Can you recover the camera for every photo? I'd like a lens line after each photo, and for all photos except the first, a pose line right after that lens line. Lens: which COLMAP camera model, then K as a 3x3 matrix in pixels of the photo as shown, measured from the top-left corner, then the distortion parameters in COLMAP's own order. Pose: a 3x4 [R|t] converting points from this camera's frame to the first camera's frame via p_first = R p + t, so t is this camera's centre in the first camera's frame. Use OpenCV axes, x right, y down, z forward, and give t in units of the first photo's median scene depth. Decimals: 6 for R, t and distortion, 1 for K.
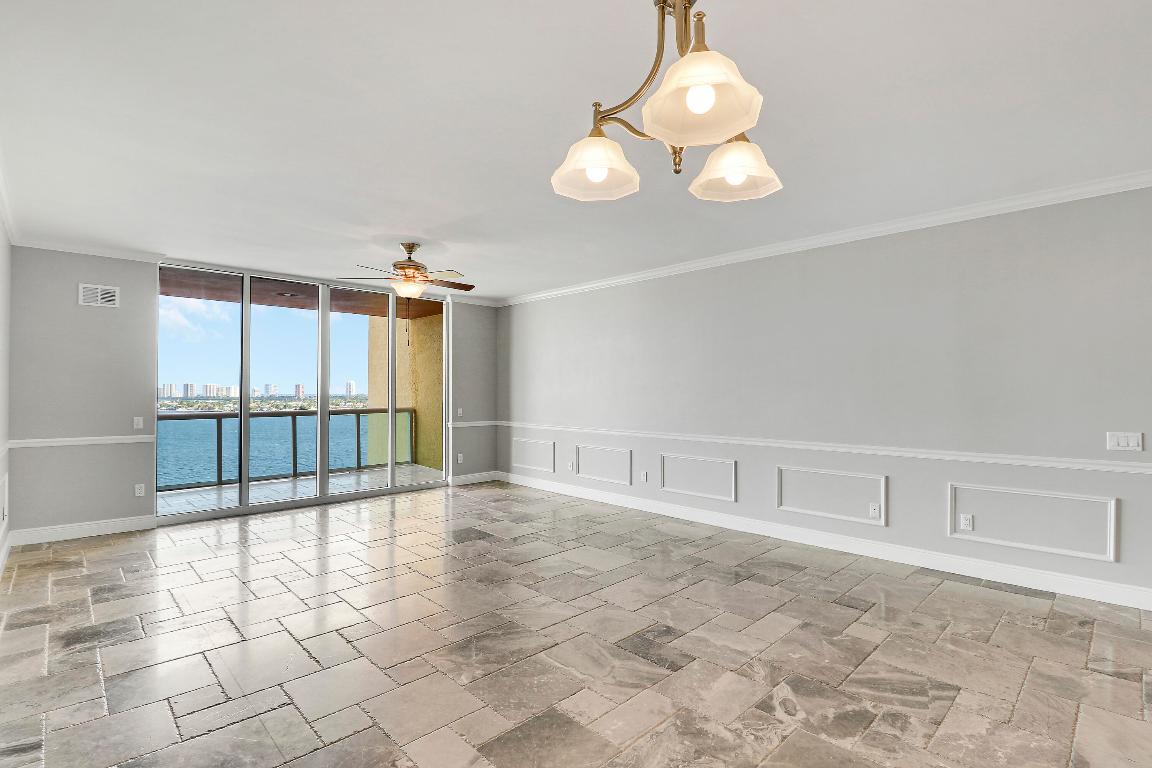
lens RADIAL K [[543.3, 0, 575.9], [0, 543.3, 387.4], [0, 0, 1]] dist [0.000695, 0.000110]
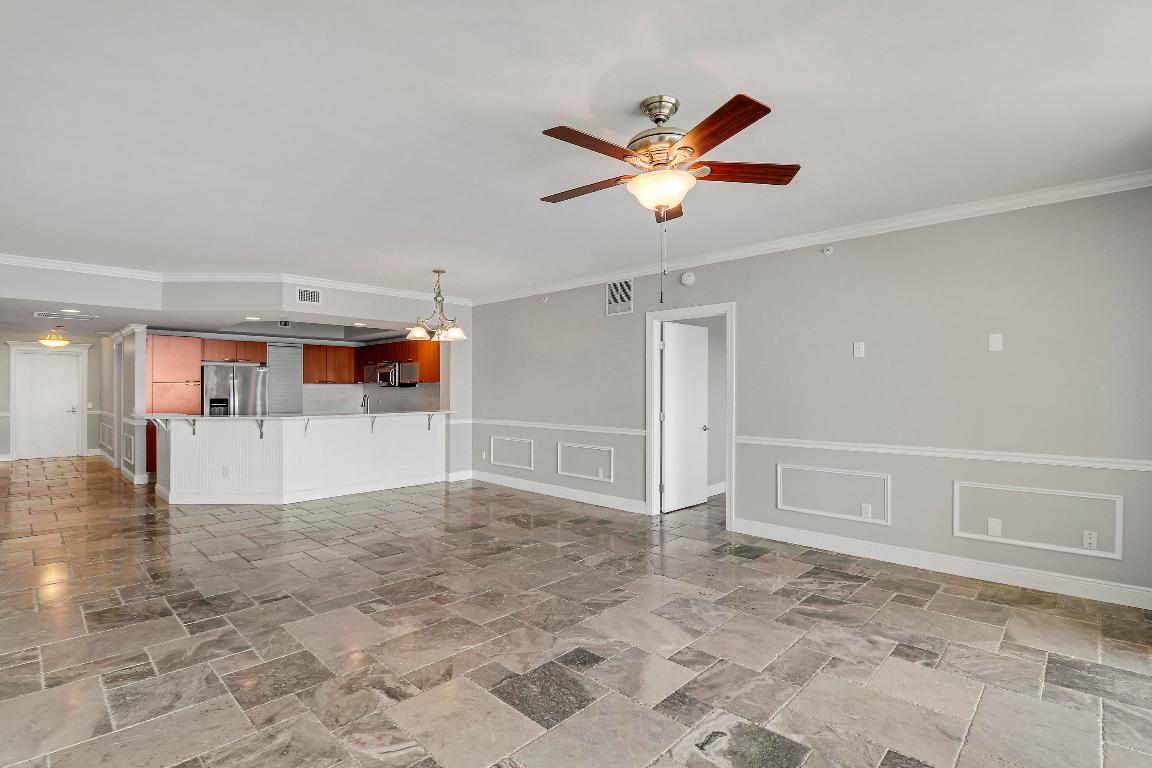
lens RADIAL K [[543.3, 0, 575.9], [0, 543.3, 387.4], [0, 0, 1]] dist [0.000695, 0.000110]
pose [[-0.999348, -0.000504, -0.036100, -0.282351], [-0.000120, 0.999943, -0.010663, 0.012686], [0.036103, -0.010652, -0.999291, 2.000858]]
